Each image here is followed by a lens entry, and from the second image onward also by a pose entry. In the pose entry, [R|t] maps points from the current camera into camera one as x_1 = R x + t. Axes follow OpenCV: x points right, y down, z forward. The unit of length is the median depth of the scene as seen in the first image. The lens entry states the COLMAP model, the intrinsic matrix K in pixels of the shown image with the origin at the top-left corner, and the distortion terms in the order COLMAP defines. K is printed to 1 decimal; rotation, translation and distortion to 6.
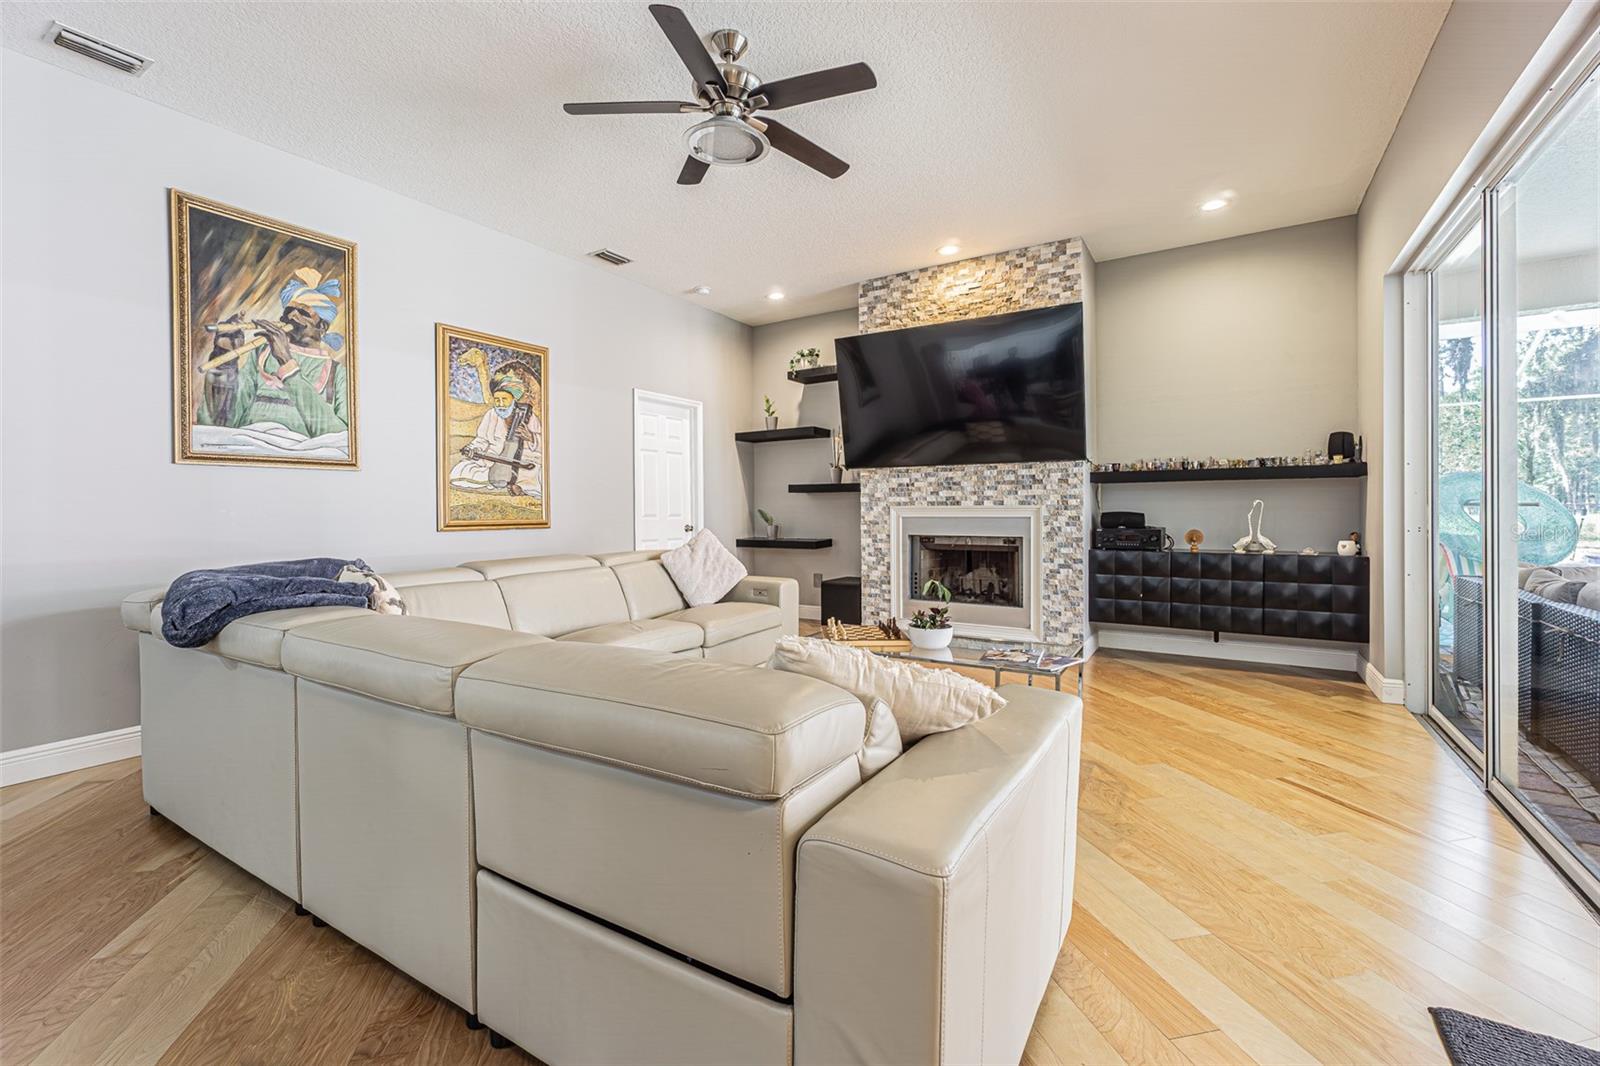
lens RADIAL K [[699.9, 0, 794.9], [0, 699.9, 513.3], [0, 0, 1]] dist [-0.003133, -0.000516]
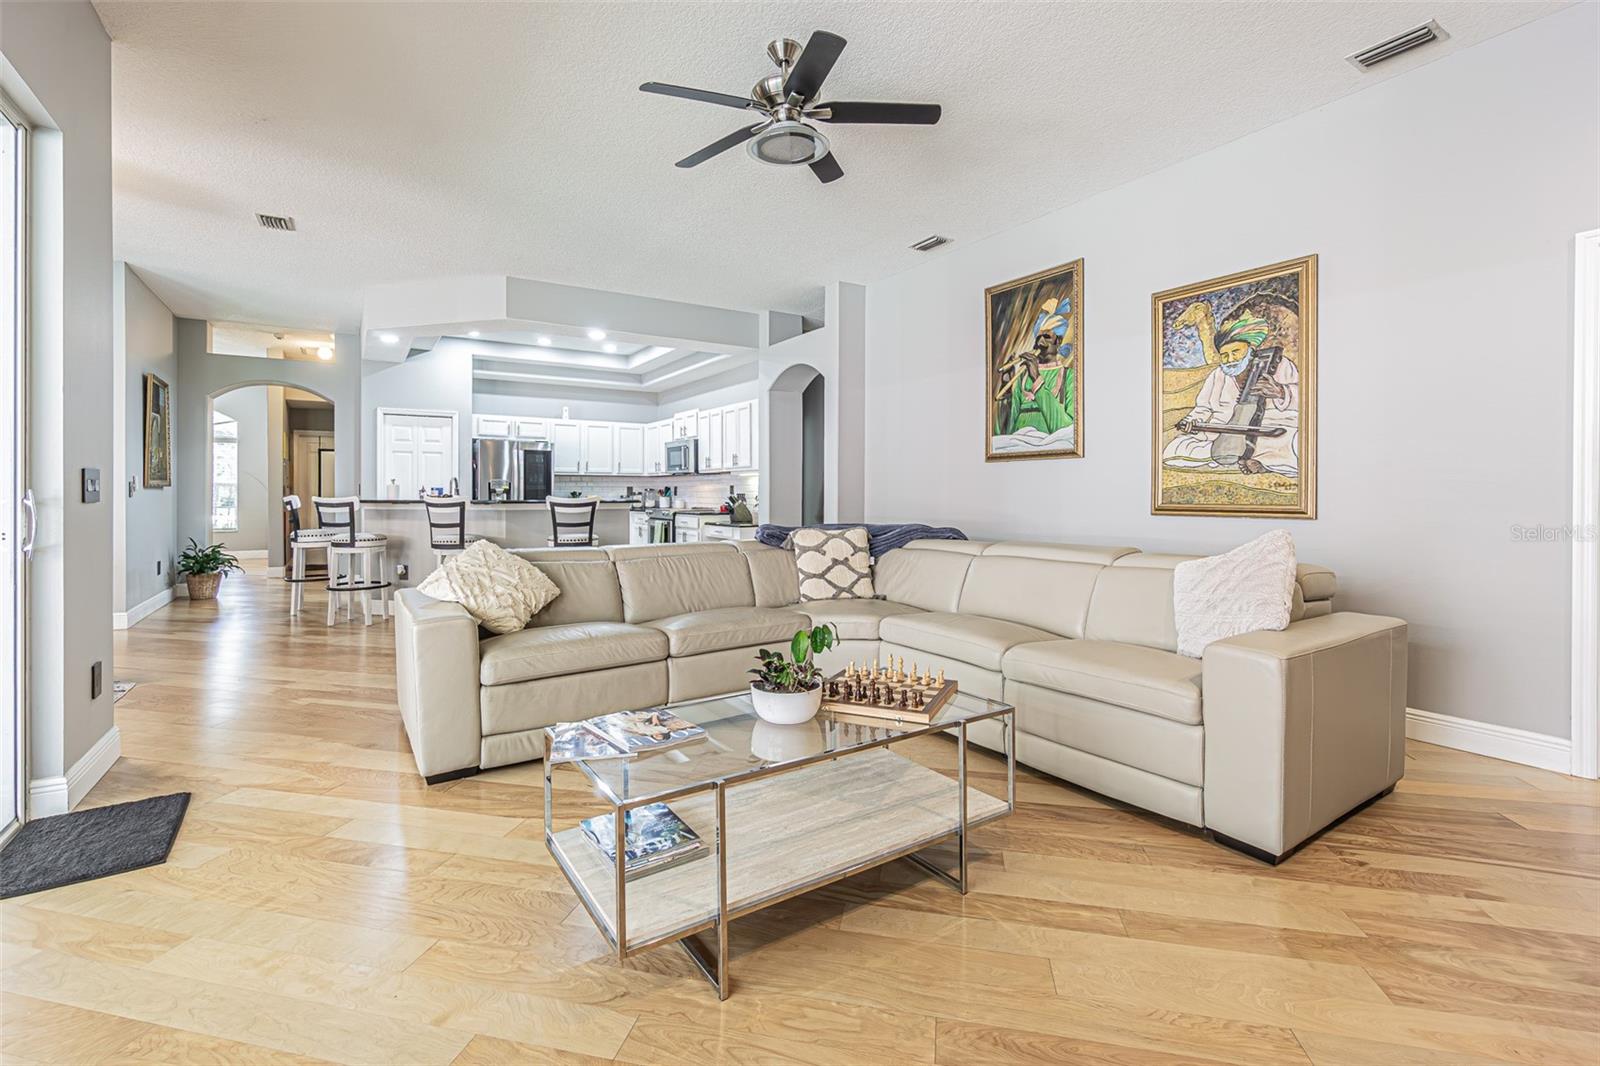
lens RADIAL K [[699.9, 0, 794.9], [0, 699.9, 513.3], [0, 0, 1]] dist [-0.003133, -0.000516]
pose [[-0.419944, 0.030945, -0.907022, 0.529268], [-0.003418, 0.999357, 0.035678, -0.007657], [0.907543, 0.018083, -0.419569, 0.911870]]
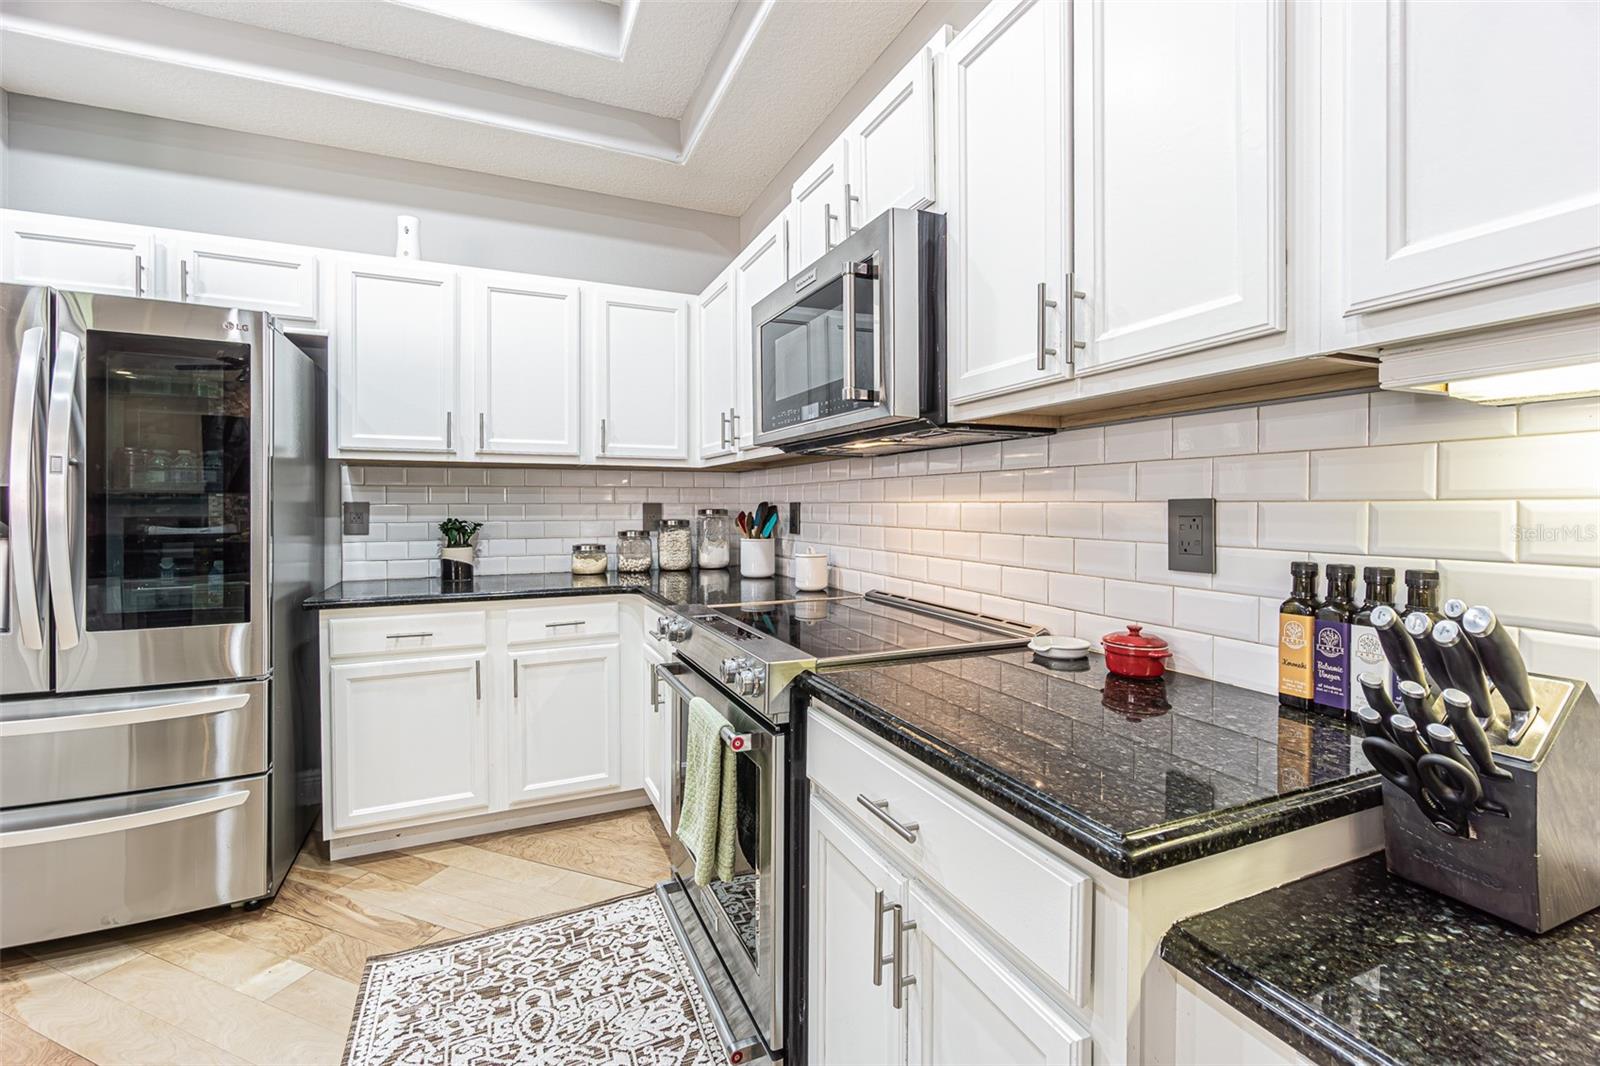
lens RADIAL K [[699.9, 0, 794.9], [0, 699.9, 513.3], [0, 0, 1]] dist [-0.003133, -0.000516]
pose [[-0.554879, 0.013696, -0.831818, -0.800852], [-0.002882, 0.999827, 0.018384, -0.013744], [0.831926, 0.012598, -0.554743, -0.013067]]
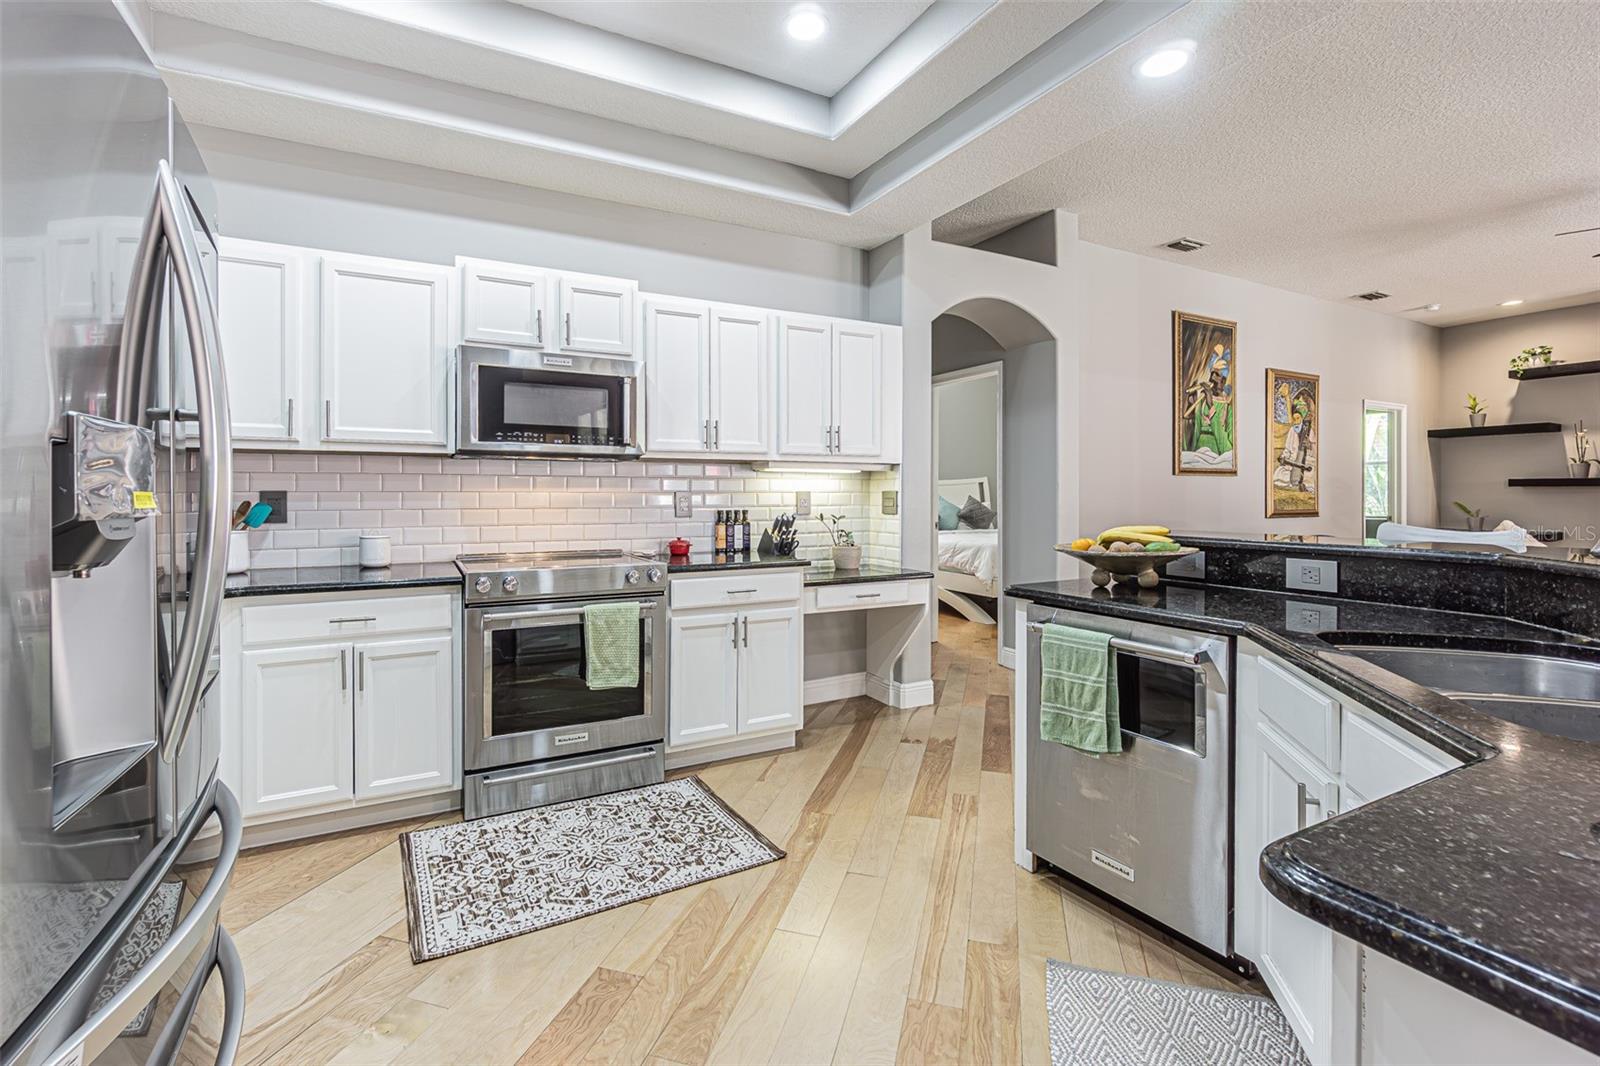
lens RADIAL K [[706.6, 0, 798.1], [0, 706.6, 485.6], [0, 0, 1]] dist [0.024269, 0.000329]
pose [[0.880084, 0.004052, -0.474800, -0.624092], [-0.009582, 0.999912, -0.009226, -0.015739], [0.474721, 0.012669, 0.880045, -0.656372]]
